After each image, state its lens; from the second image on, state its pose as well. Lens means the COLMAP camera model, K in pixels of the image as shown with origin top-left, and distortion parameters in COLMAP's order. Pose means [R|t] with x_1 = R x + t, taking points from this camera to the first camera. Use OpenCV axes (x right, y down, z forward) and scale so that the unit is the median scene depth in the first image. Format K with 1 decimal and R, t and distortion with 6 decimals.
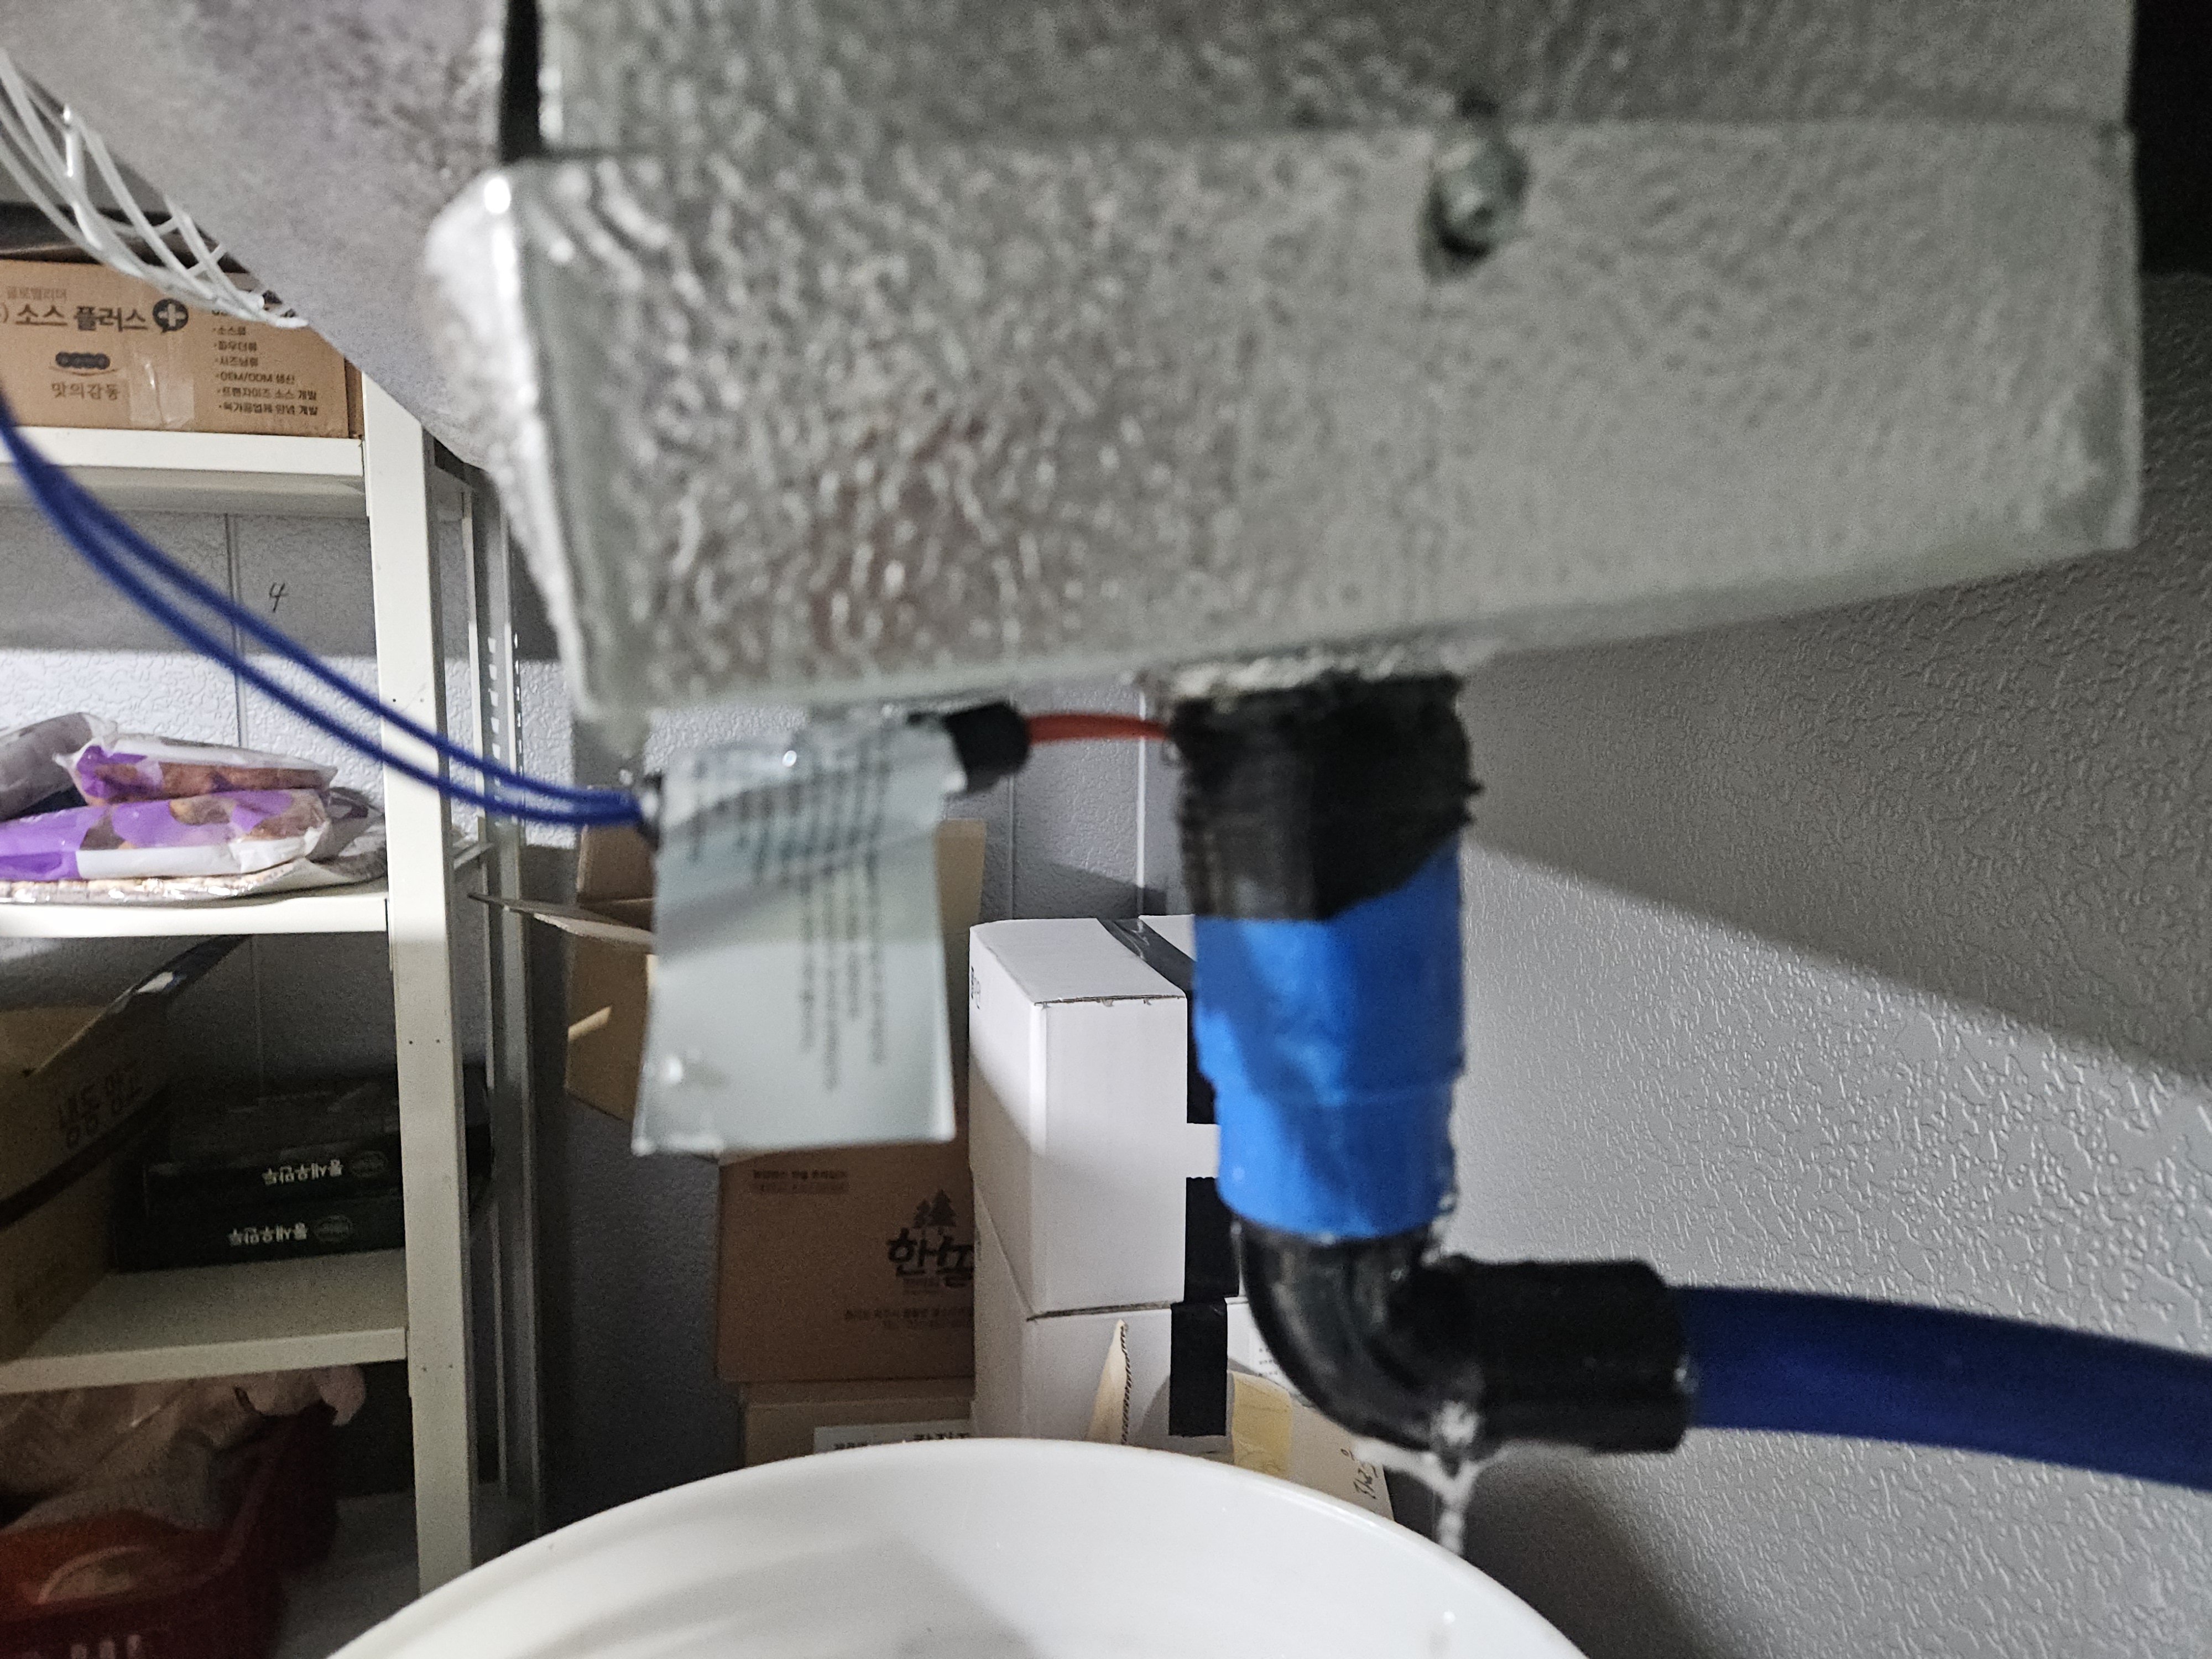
lens RADIAL K [[1486.5, 0, 1081.1], [0, 1486.5, 837.1], [0, 0, 1]] dist [0.067515, -0.046796]
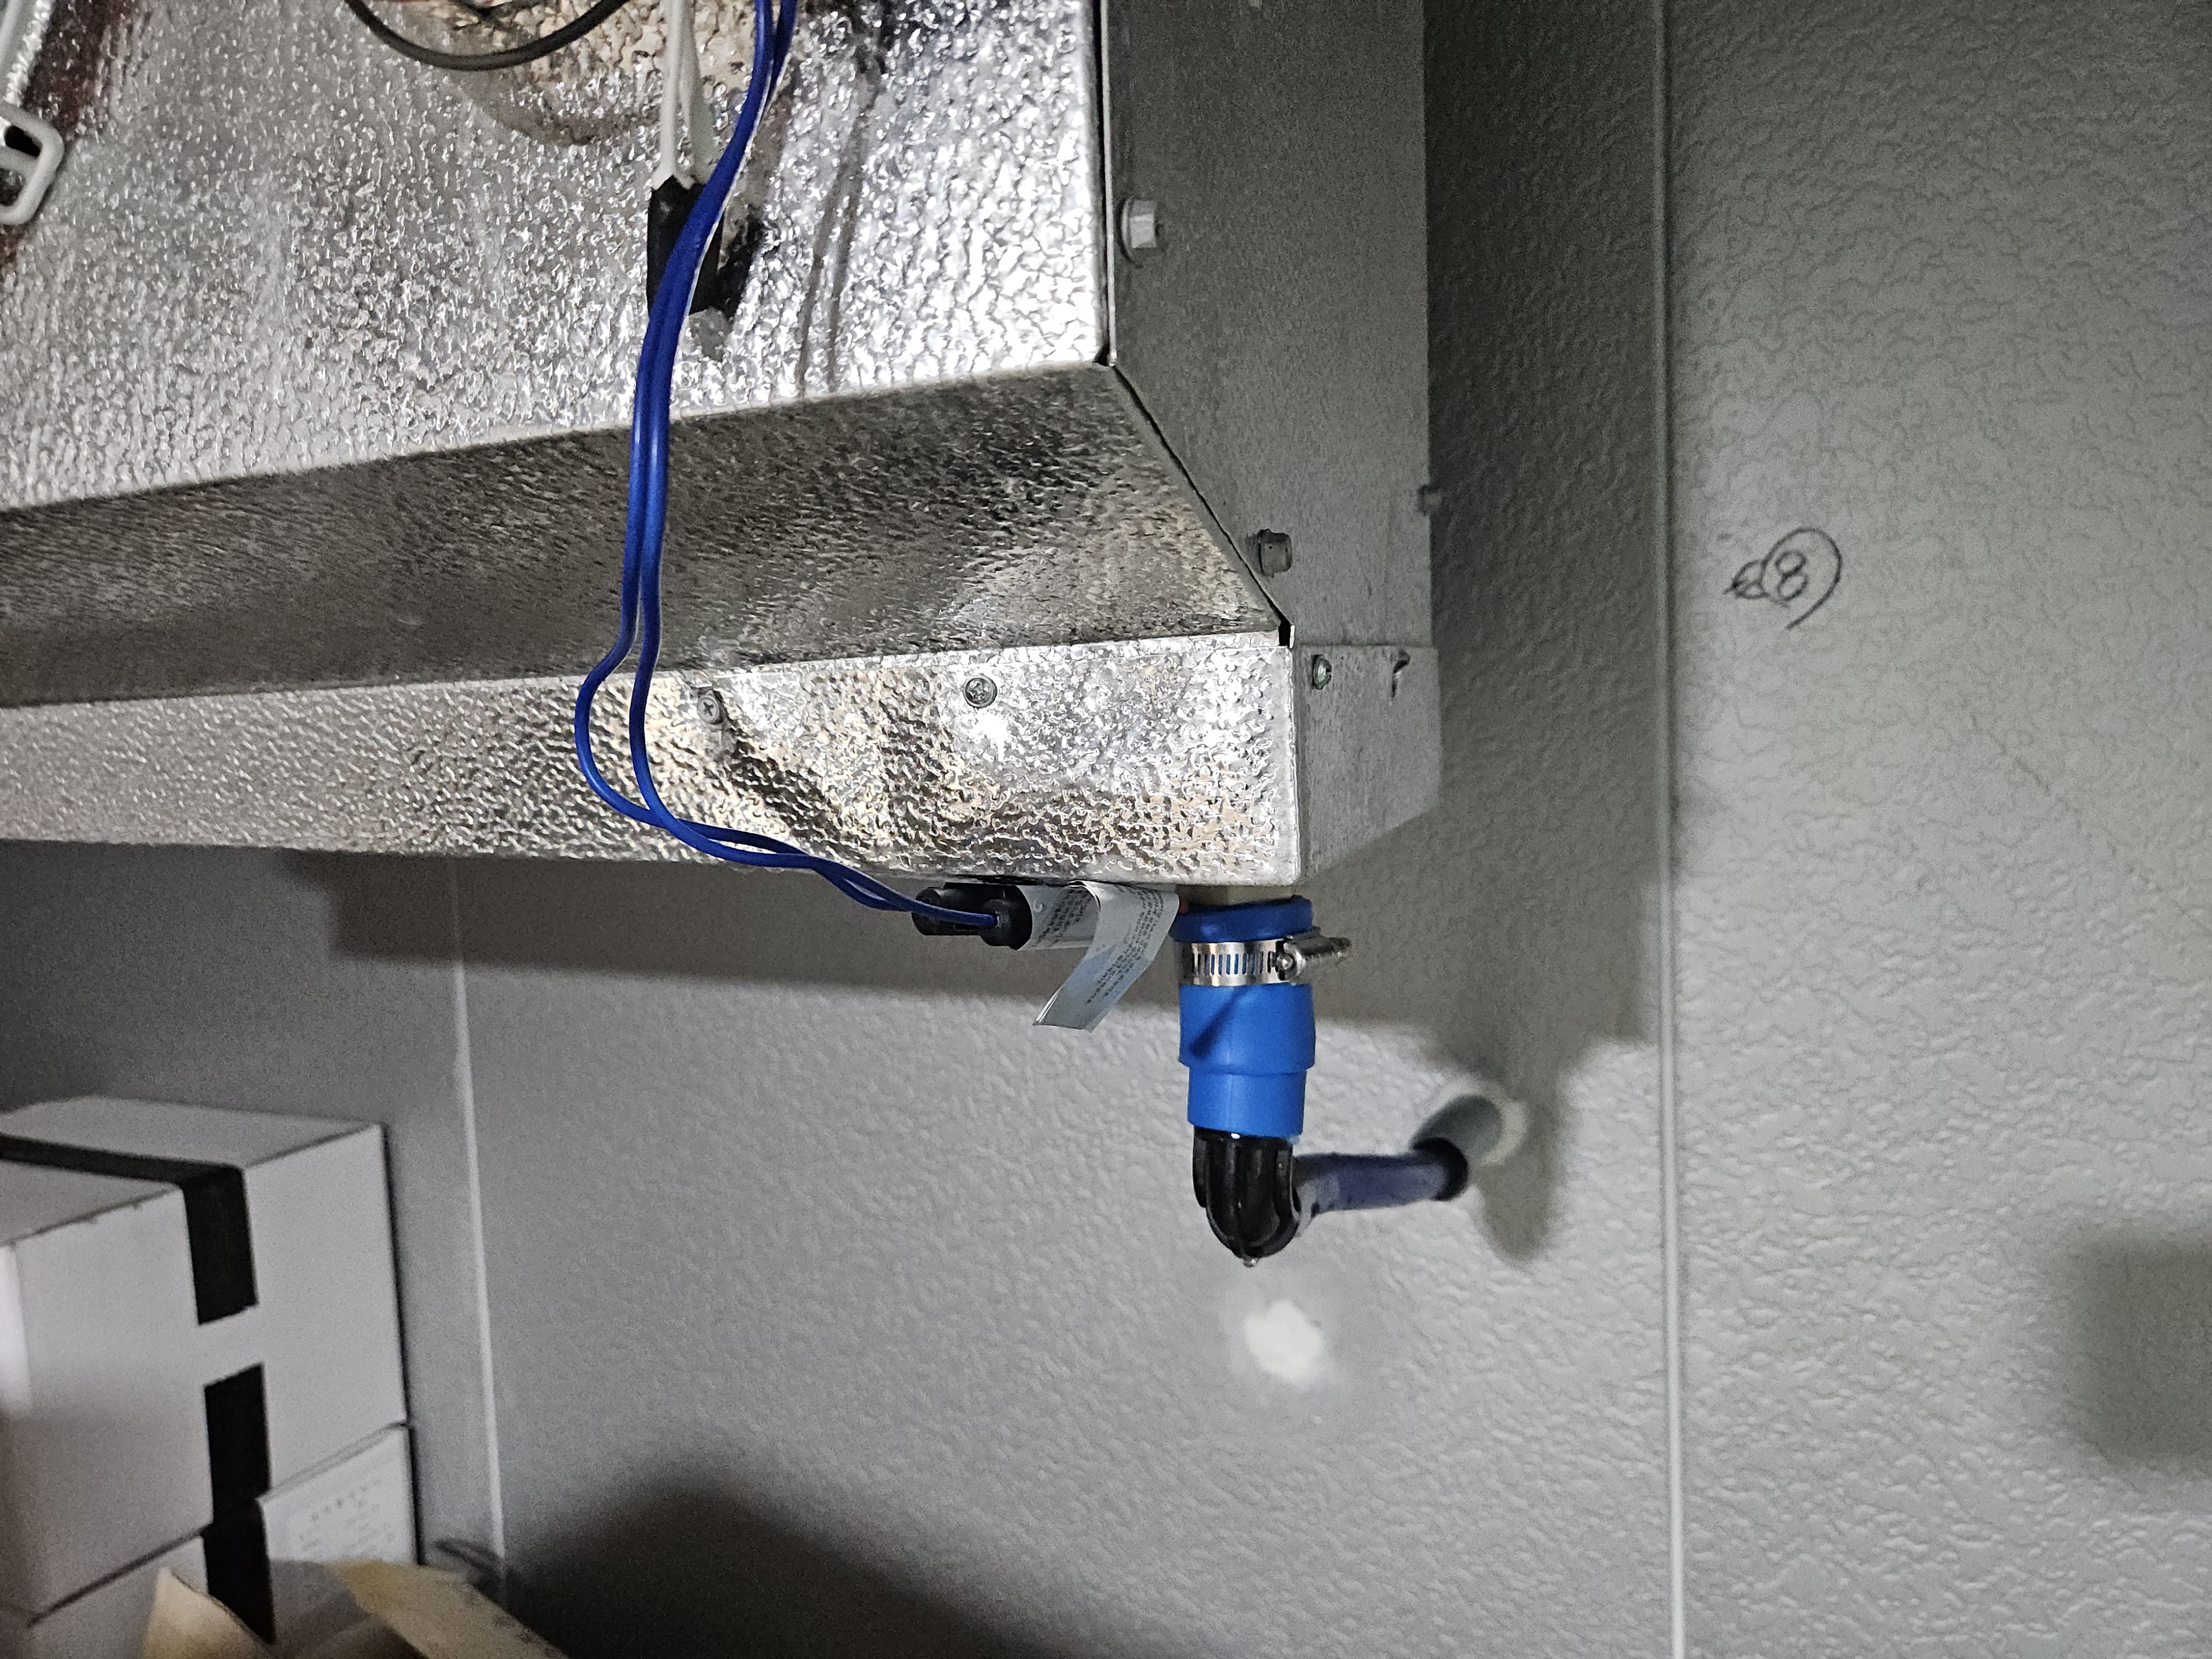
lens RADIAL K [[1538.4, 0, 1052.8], [0, 1538.4, 828.6], [0, 0, 1]] dist [0.058663, -0.044975]
pose [[0.620935, -0.091857, 0.778462, -0.467761], [0.134650, 0.990848, 0.009516, -0.068582], [-0.772211, 0.098911, 0.627620, -0.041679]]
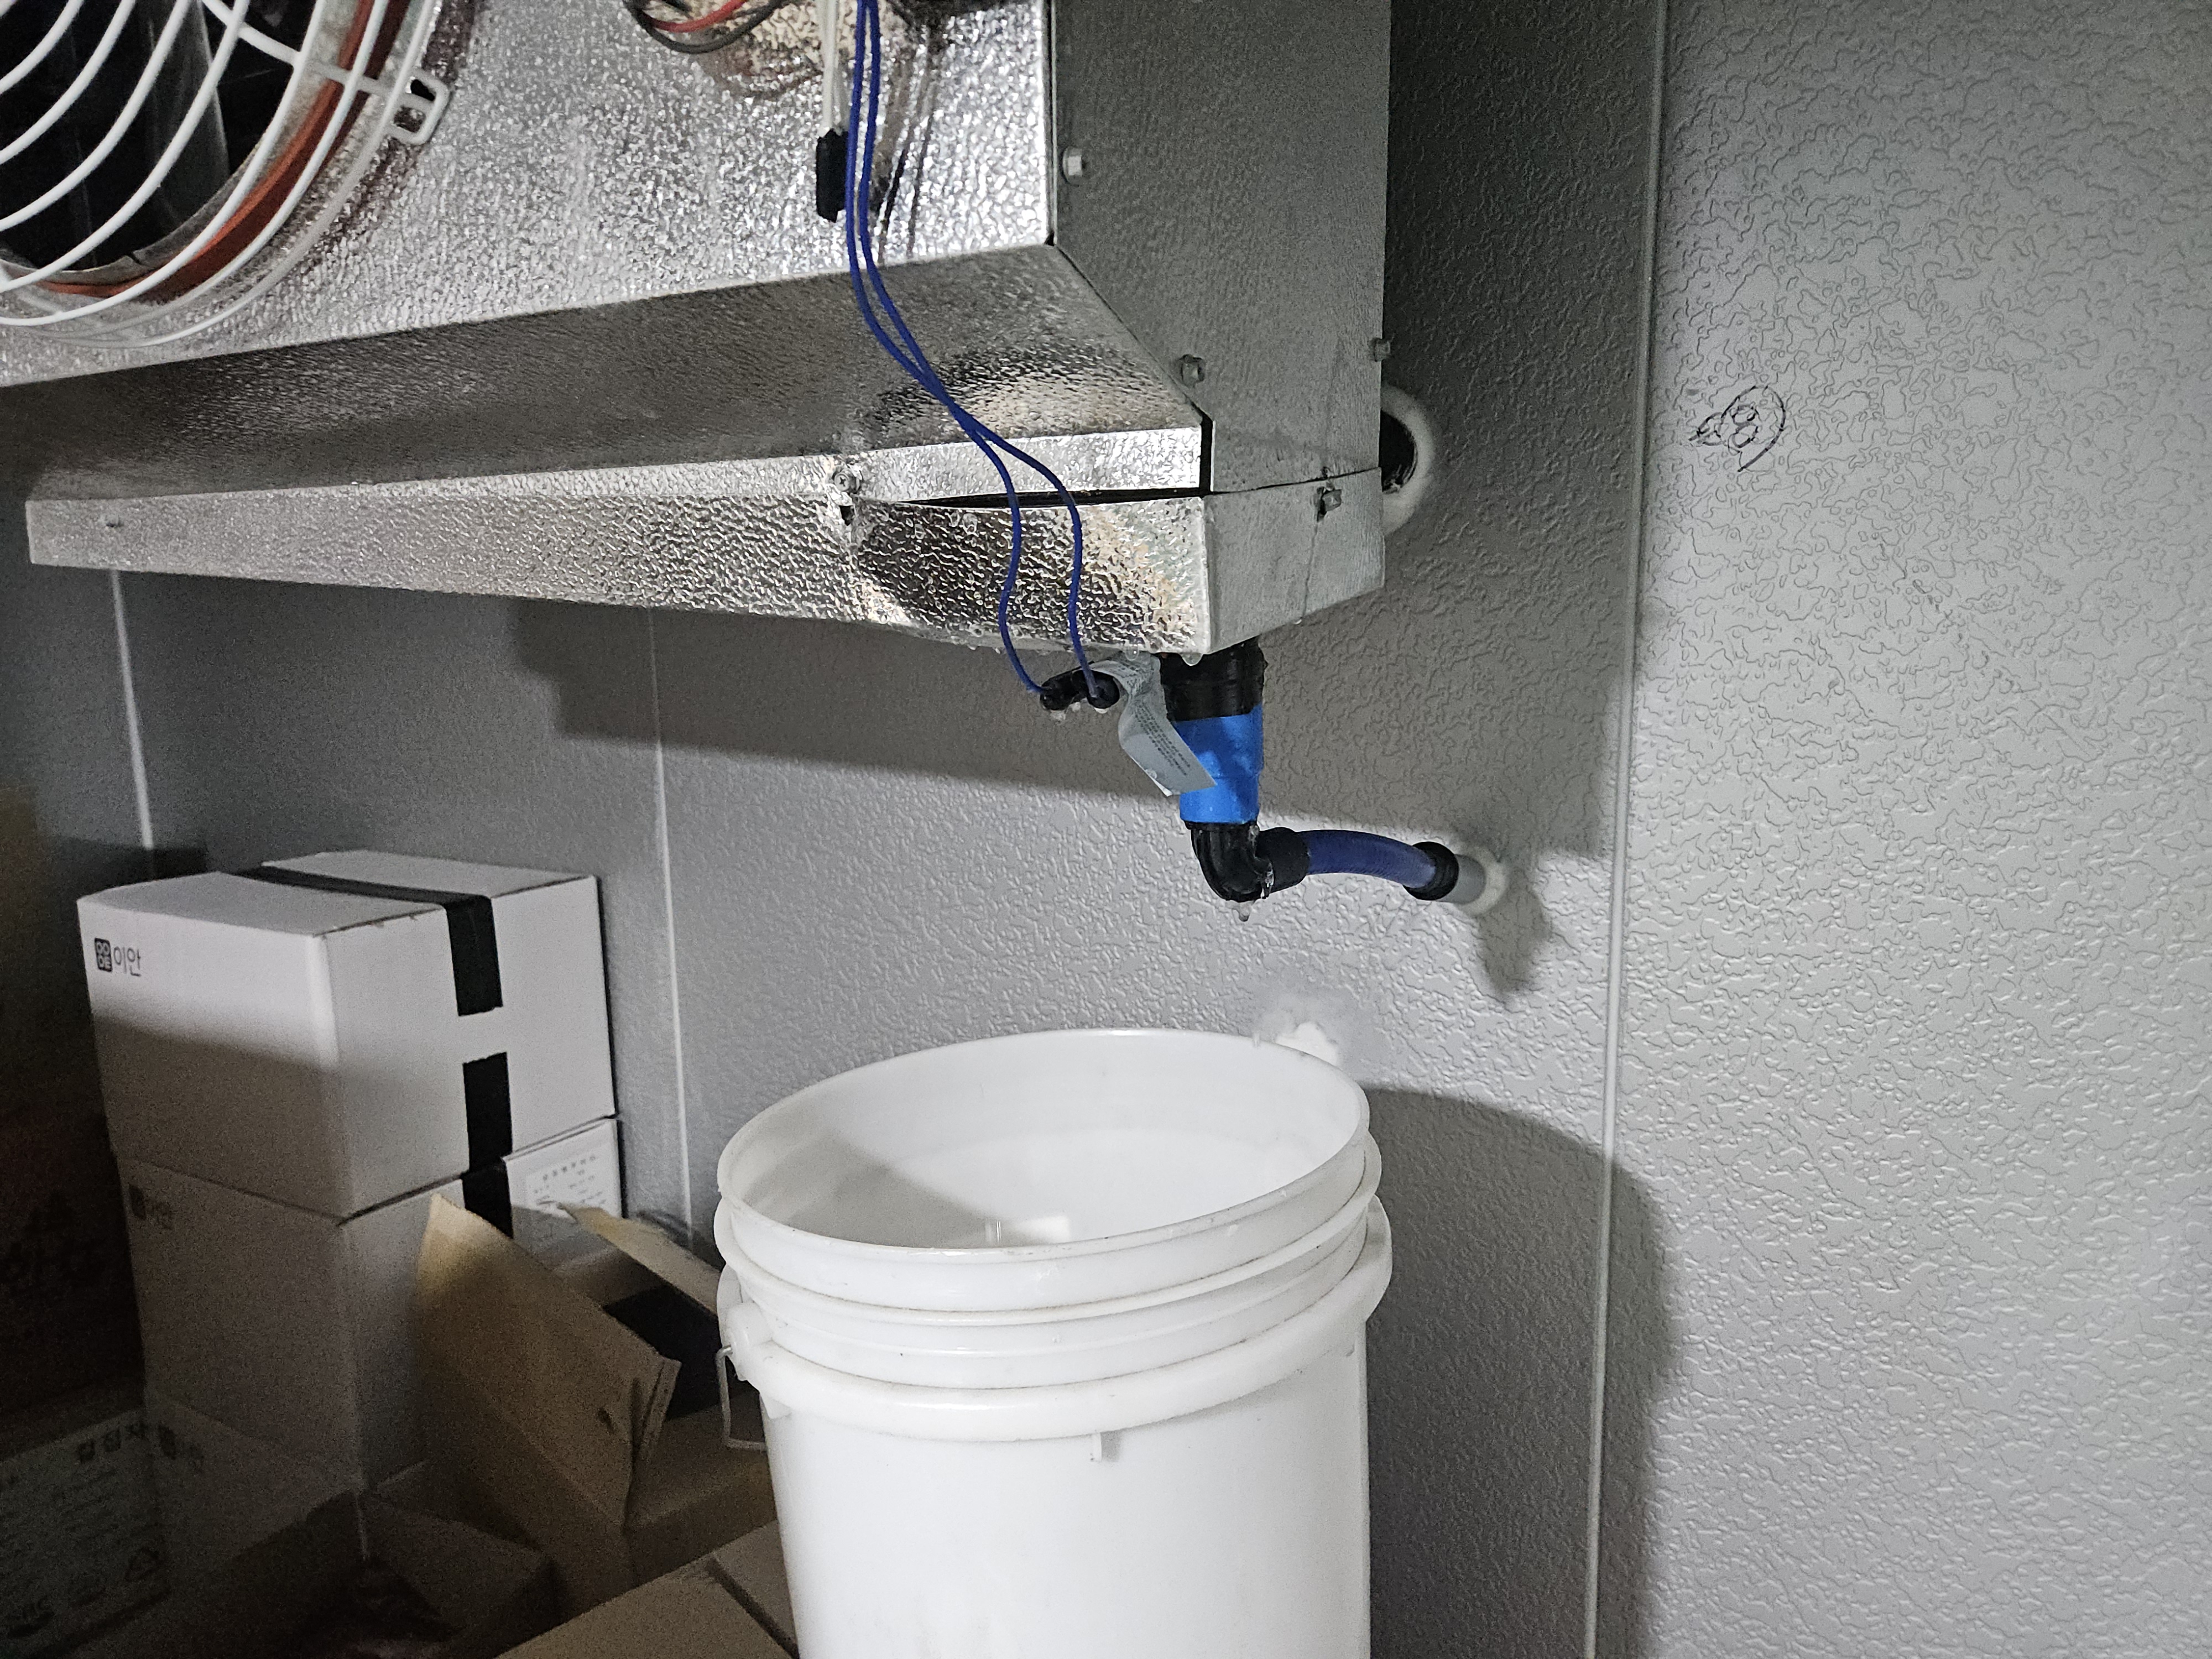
lens RADIAL K [[1486.5, 0, 1081.1], [0, 1486.5, 837.1], [0, 0, 1]] dist [0.067515, -0.046796]
pose [[0.686495, -0.134499, 0.714587, -0.600606], [0.100790, 0.990859, 0.089671, -0.001193], [-0.720116, 0.010464, 0.693775, -0.222754]]
